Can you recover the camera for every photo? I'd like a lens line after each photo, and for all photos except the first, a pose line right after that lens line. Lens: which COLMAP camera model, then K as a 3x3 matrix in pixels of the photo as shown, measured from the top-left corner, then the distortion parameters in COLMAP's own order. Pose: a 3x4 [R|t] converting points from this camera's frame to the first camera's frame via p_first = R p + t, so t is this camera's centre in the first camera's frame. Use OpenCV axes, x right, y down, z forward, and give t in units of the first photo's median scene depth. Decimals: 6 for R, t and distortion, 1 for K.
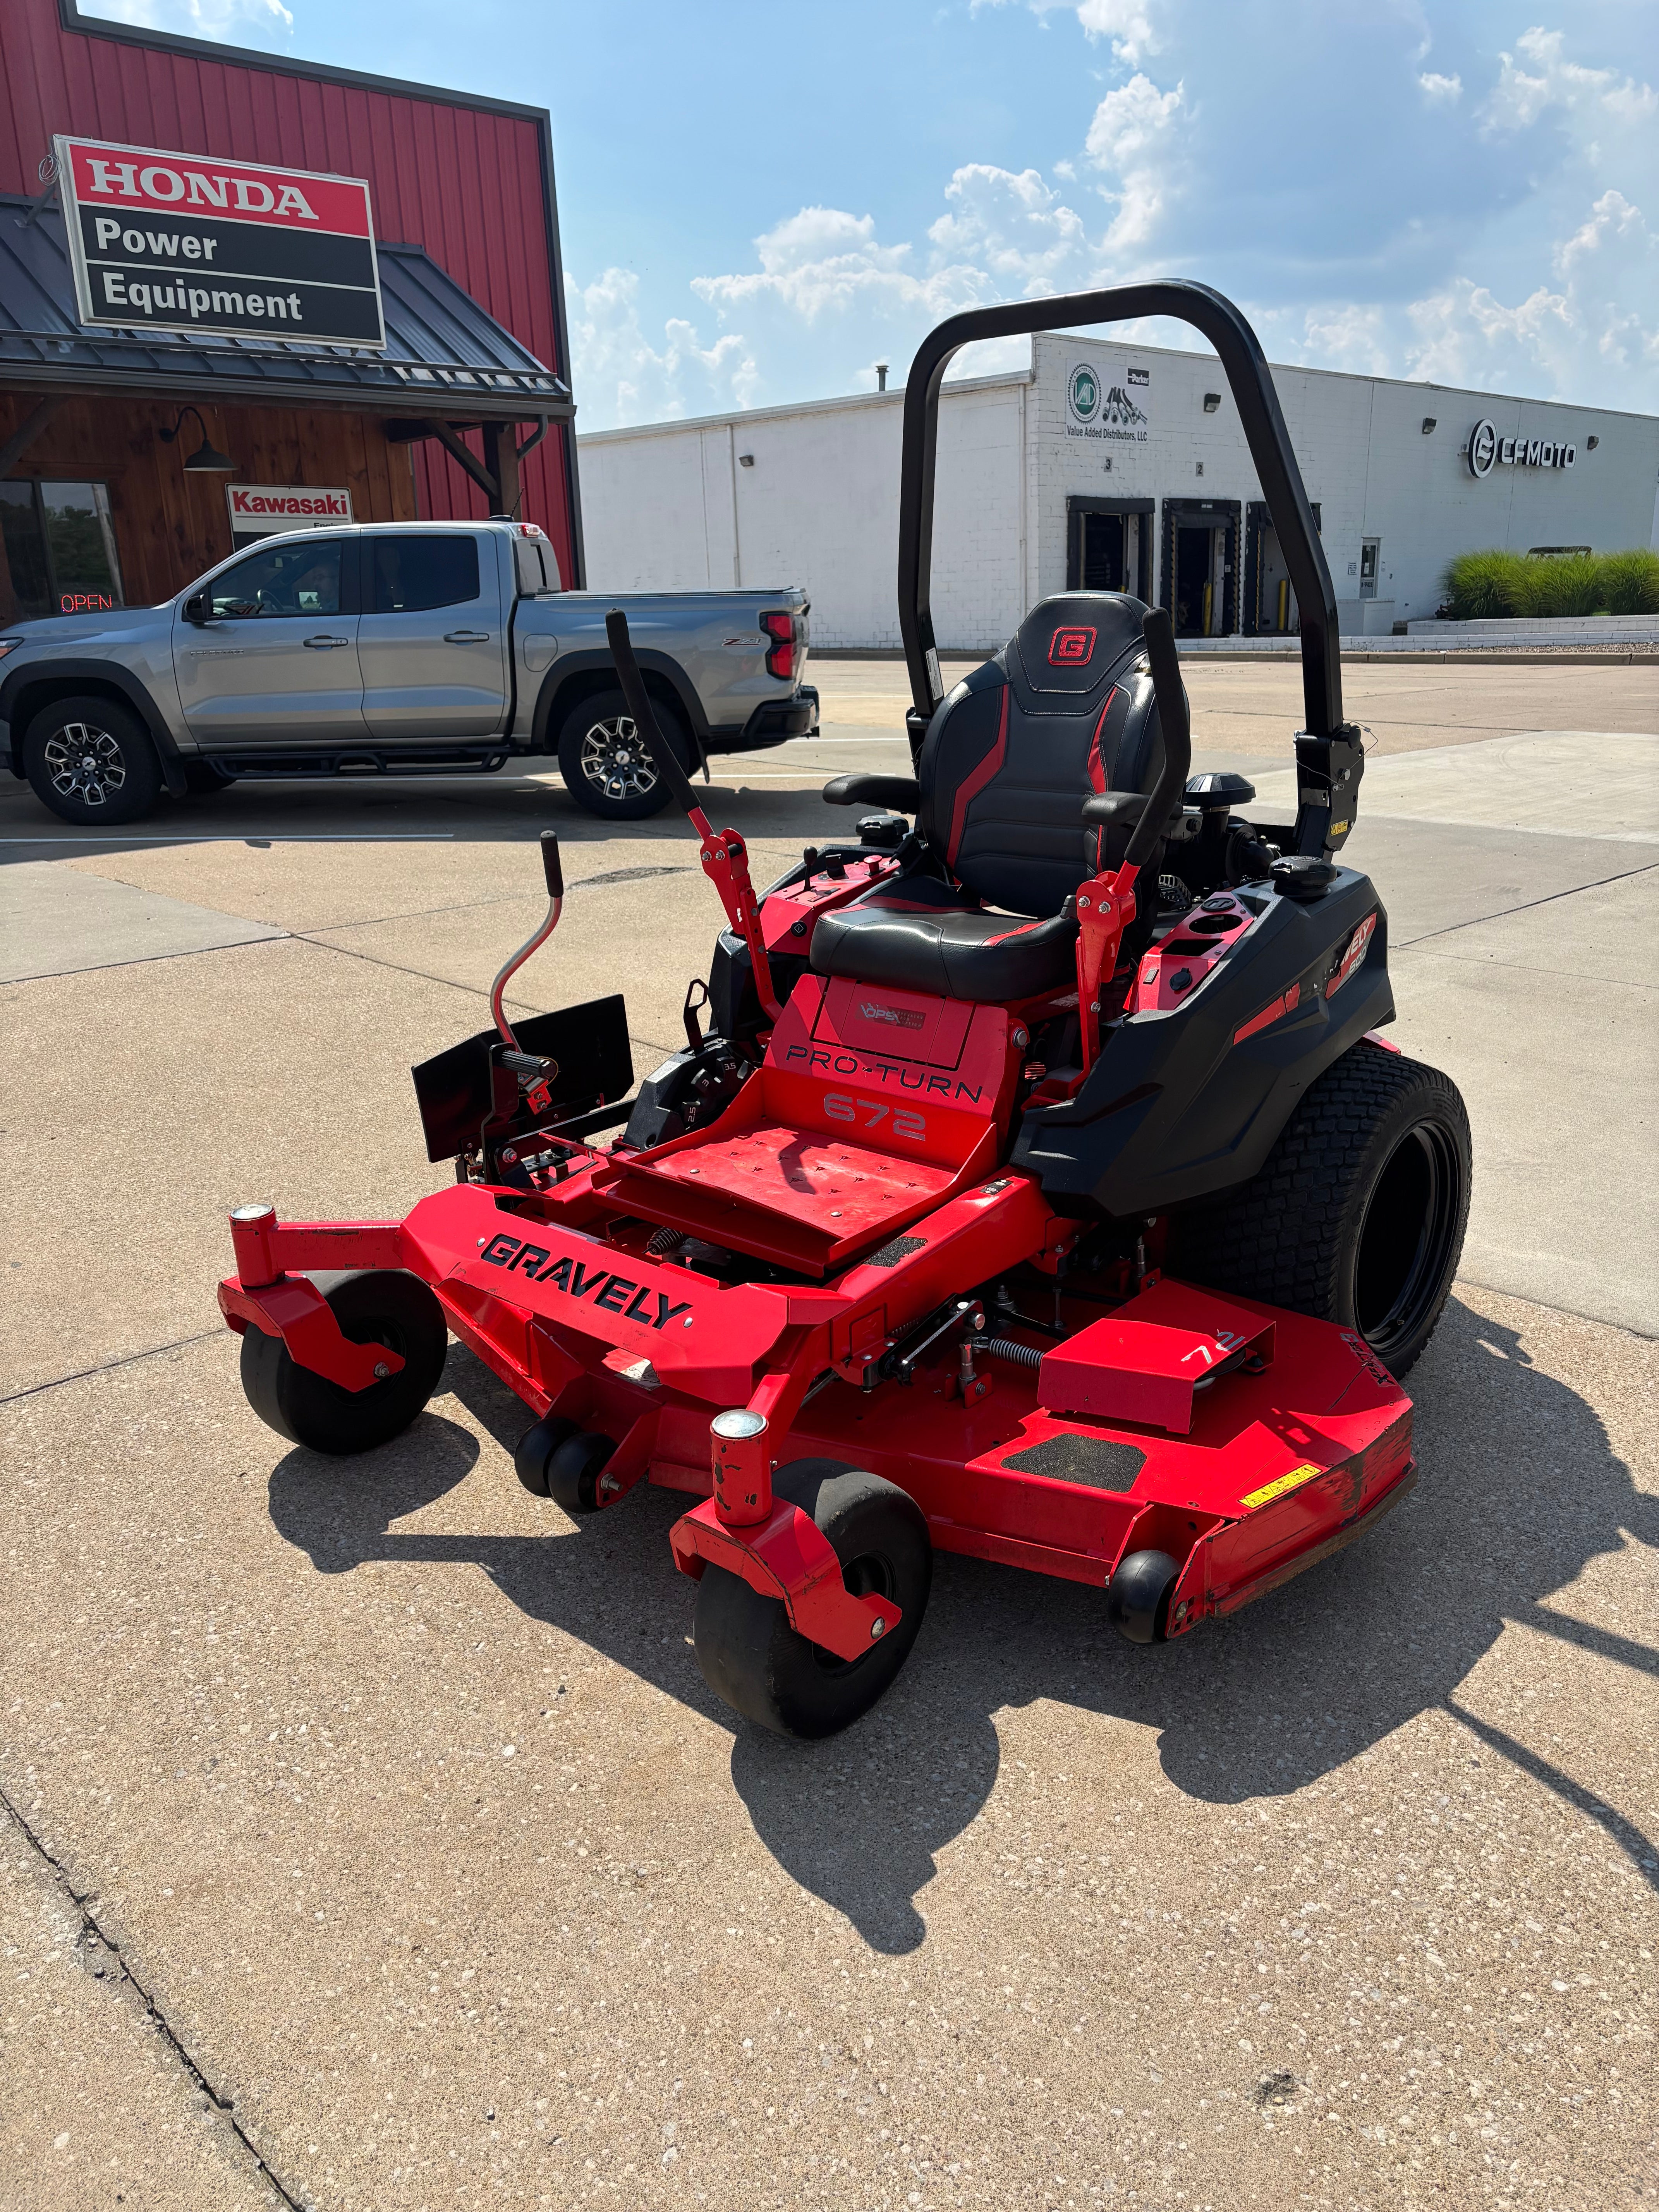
lens RADIAL K [[1669.9, 0, 834.1], [0, 1669.9, 1086.5], [0, 0, 1]] dist [0.057920, -0.066192]
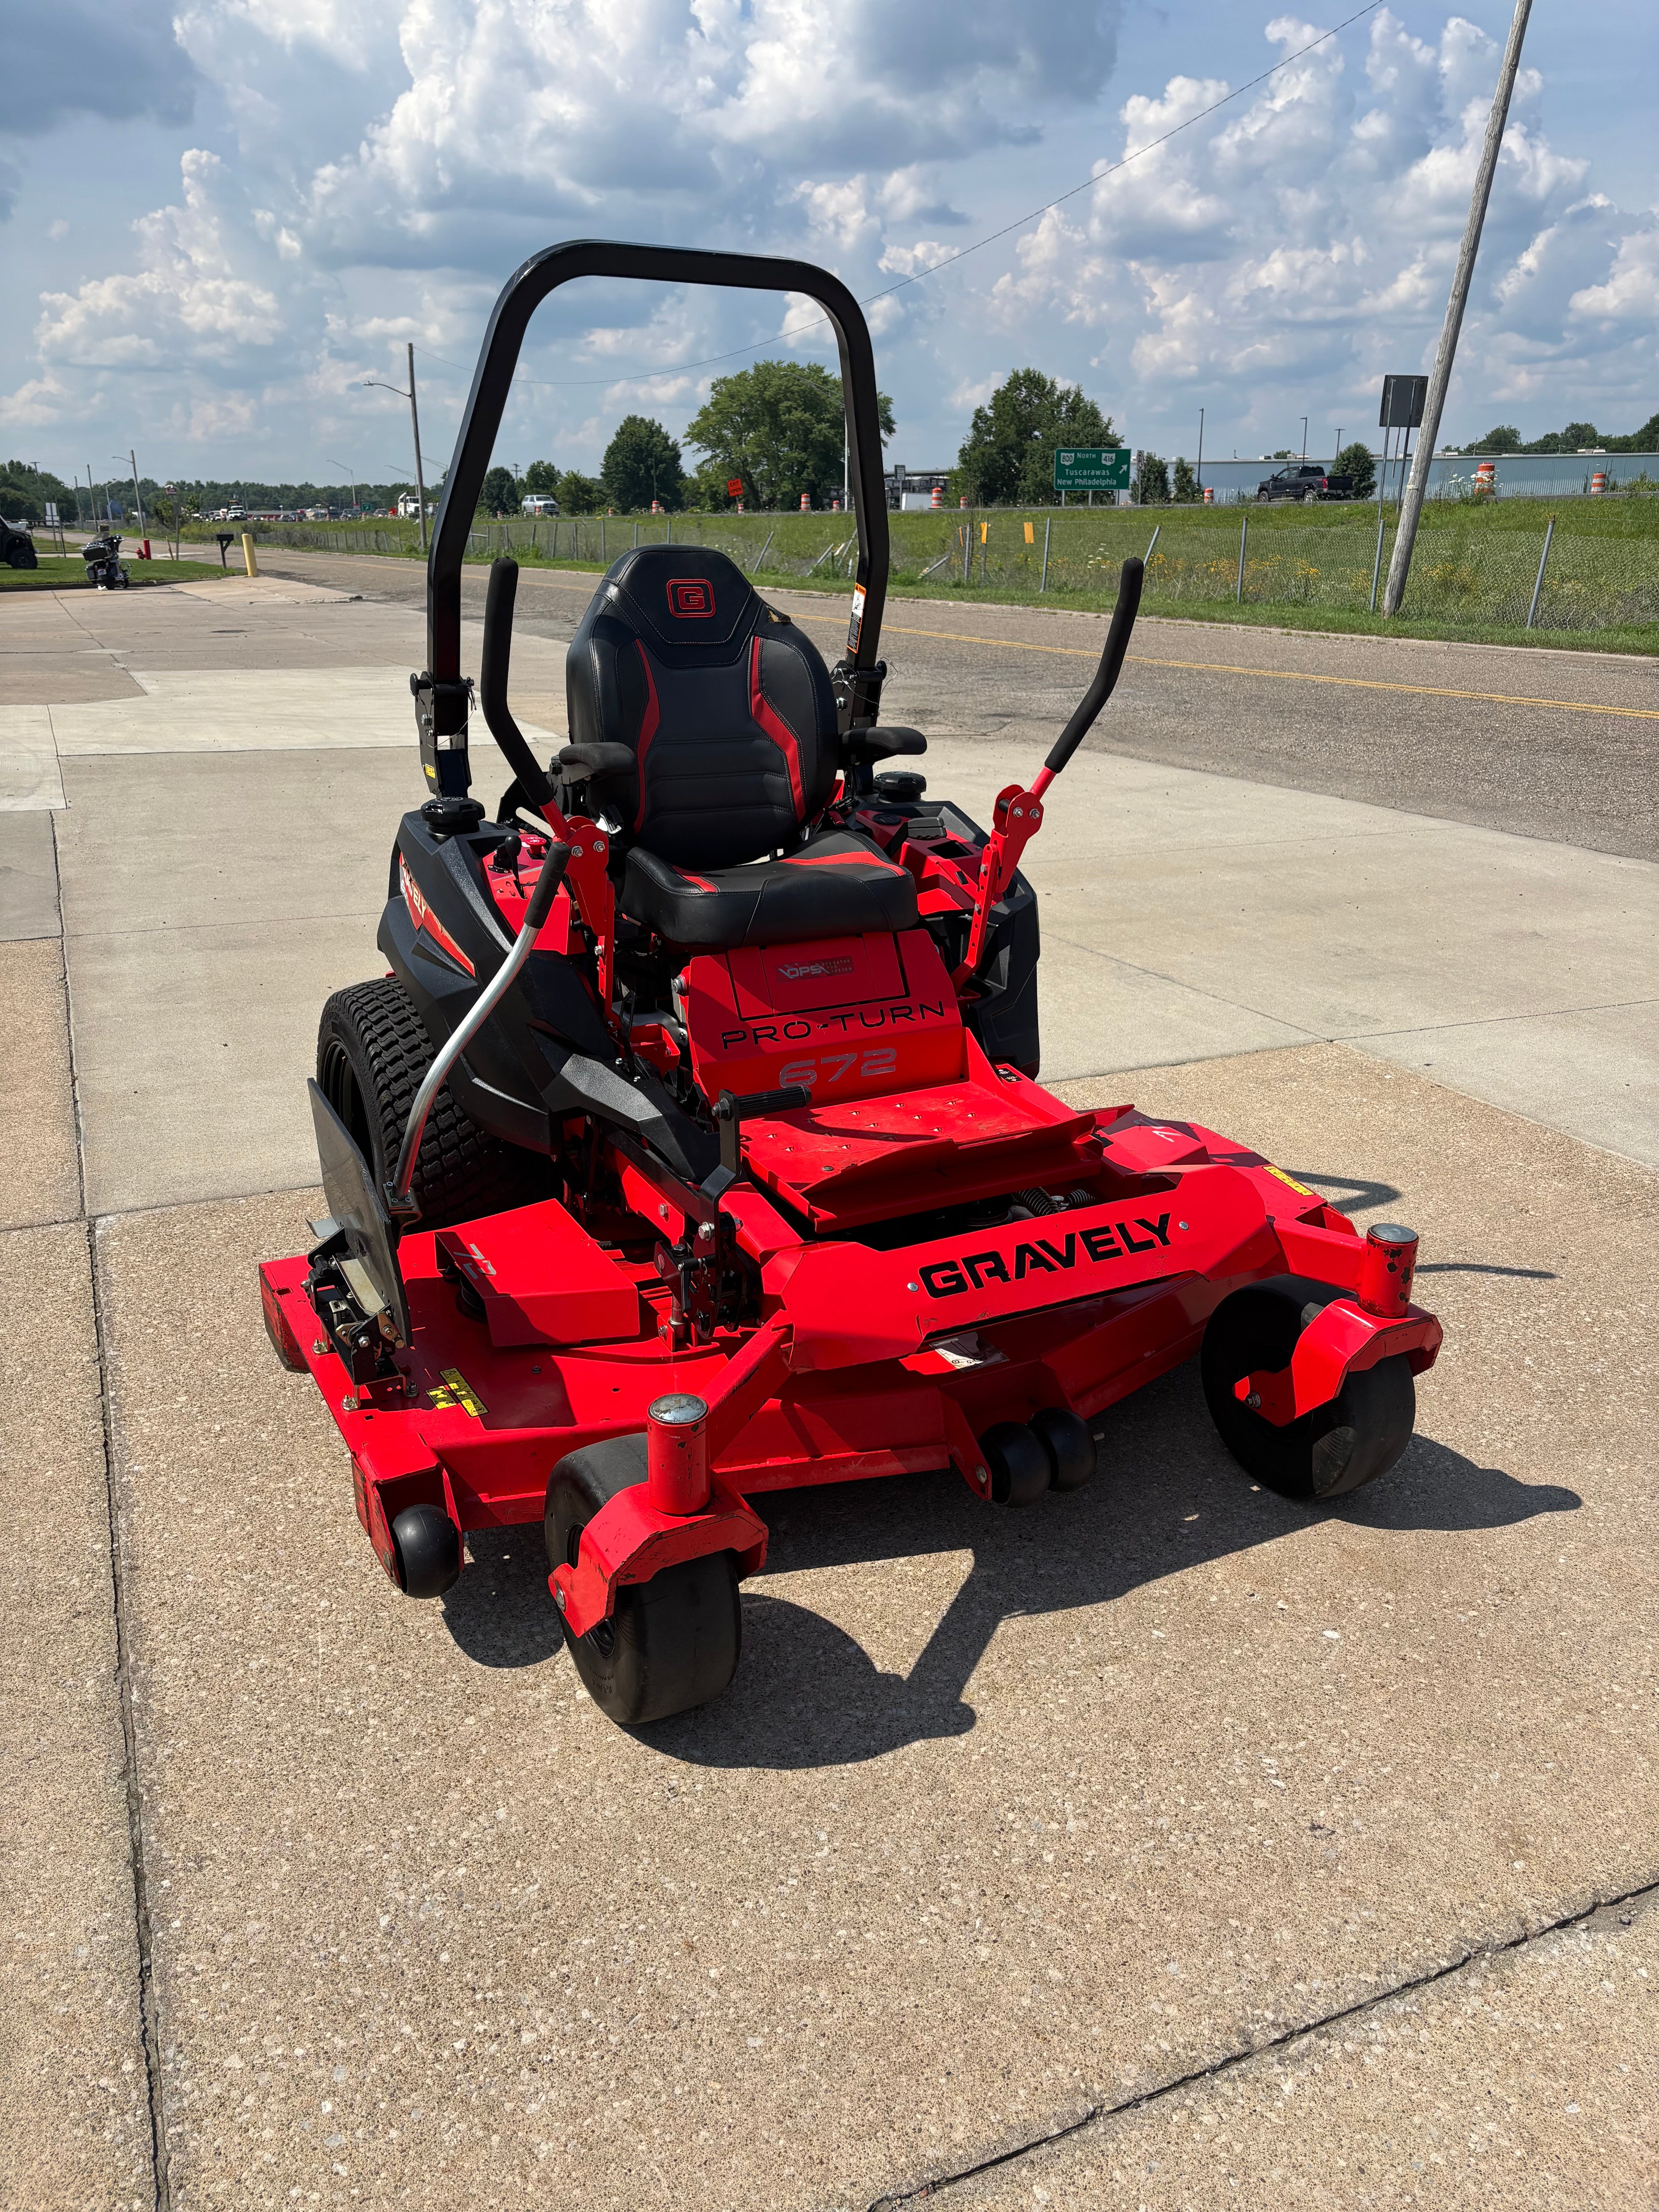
lens RADIAL K [[1669.9, 0, 833.6], [0, 1669.9, 1071.3], [0, 0, 1]] dist [0.057920, -0.066192]
pose [[0.337830, -0.266886, 0.902576, -0.849036], [0.260525, 0.948003, 0.182805, -0.158546], [-0.904432, 0.173387, 0.389794, 0.592004]]
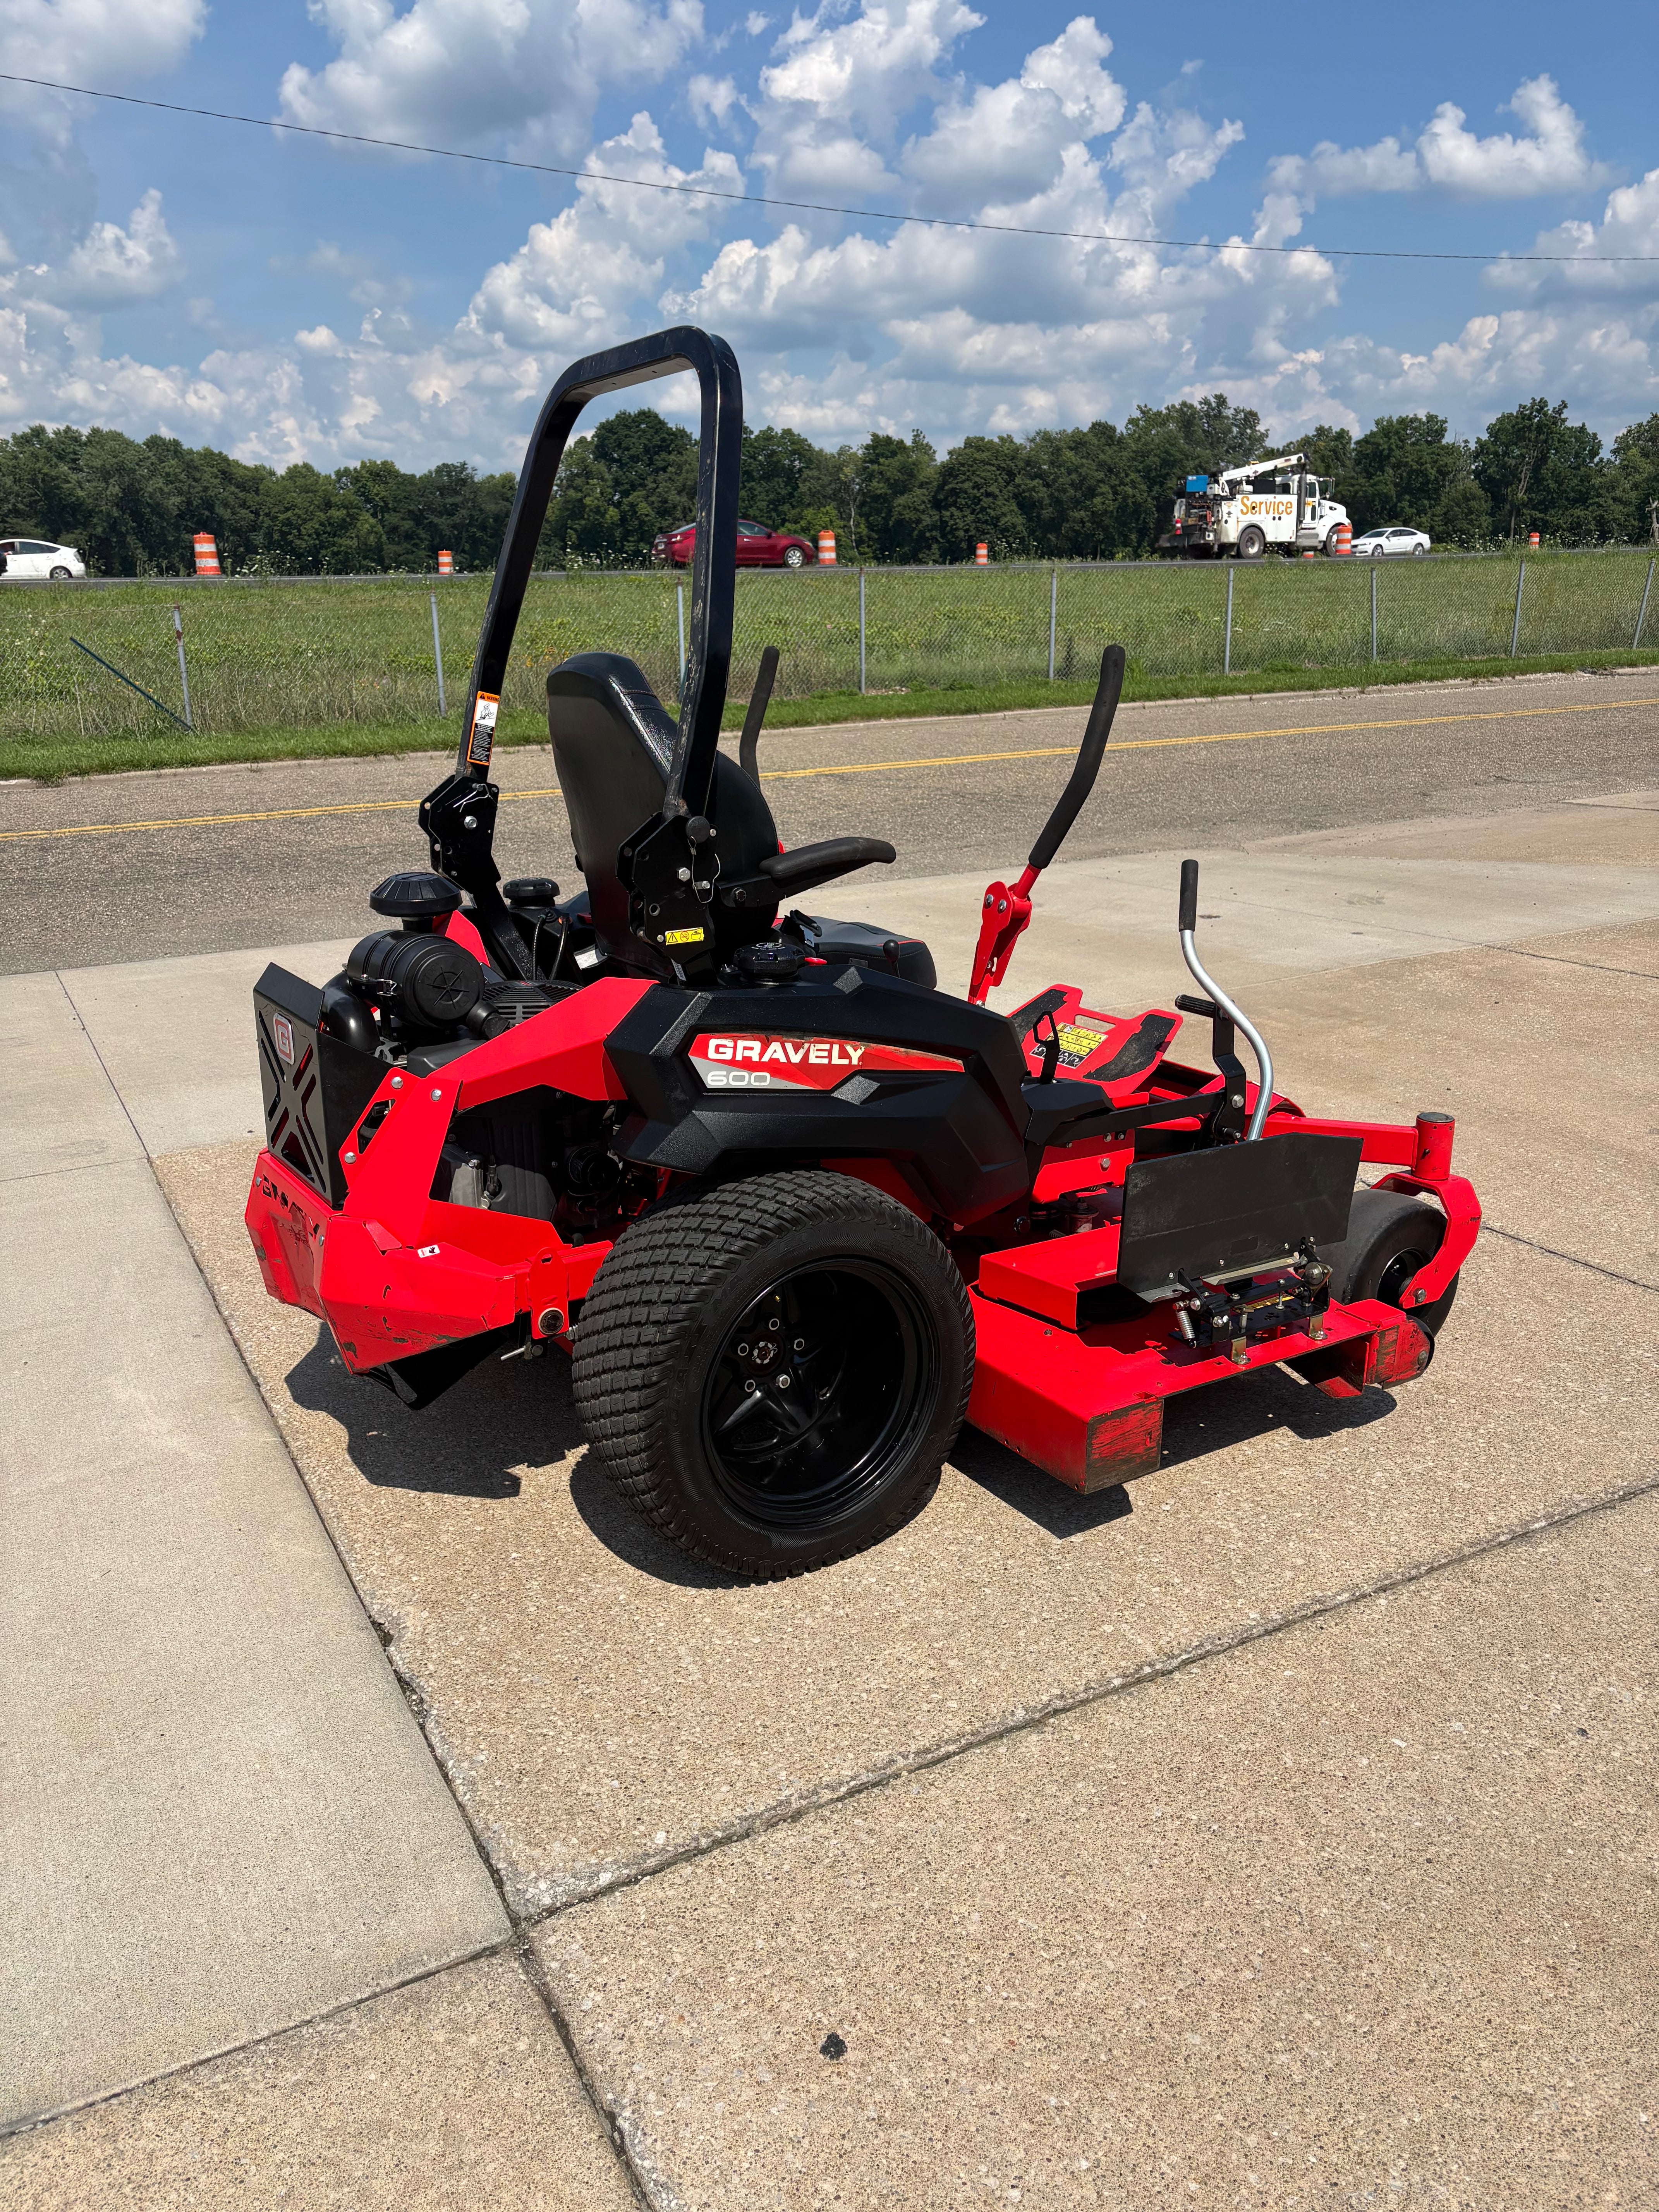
lens RADIAL K [[1669.9, 0, 823.9], [0, 1669.9, 1089.1], [0, 0, 1]] dist [0.057920, -0.066192]
pose [[-0.961550, -0.029135, 0.273079, -0.233753], [0.123402, 0.842481, 0.524403, -0.580197], [-0.245342, 0.537938, -0.806492, 1.906708]]
